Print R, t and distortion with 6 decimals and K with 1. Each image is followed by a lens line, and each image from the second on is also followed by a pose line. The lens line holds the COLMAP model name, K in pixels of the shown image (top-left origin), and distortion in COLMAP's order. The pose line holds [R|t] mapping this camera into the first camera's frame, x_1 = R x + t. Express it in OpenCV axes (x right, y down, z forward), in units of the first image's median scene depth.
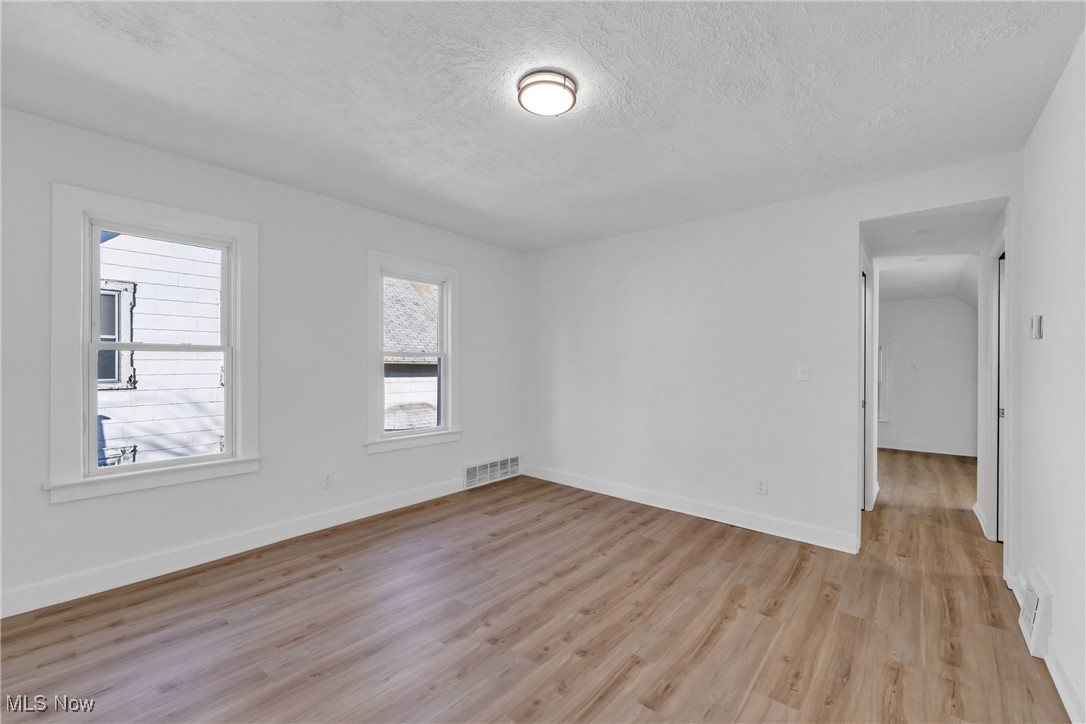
lens RADIAL K [[452.9, 0, 537.4], [0, 452.9, 356.2], [0, 0, 1]] dist [-0.001427, -0.000101]
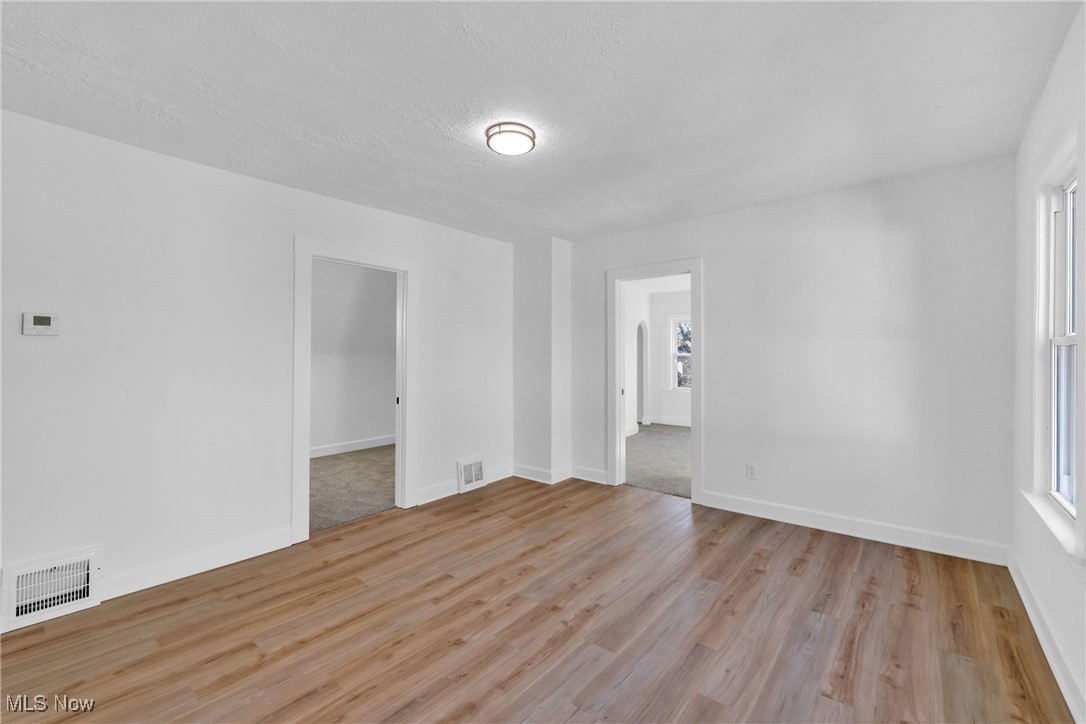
lens RADIAL K [[452.9, 0, 537.4], [0, 452.9, 356.2], [0, 0, 1]] dist [-0.001427, -0.000101]
pose [[-0.999956, -0.004244, 0.008345, -0.056333], [-0.004460, 0.999650, -0.026077, 0.034596], [-0.008232, -0.026113, -0.999625, 2.040501]]
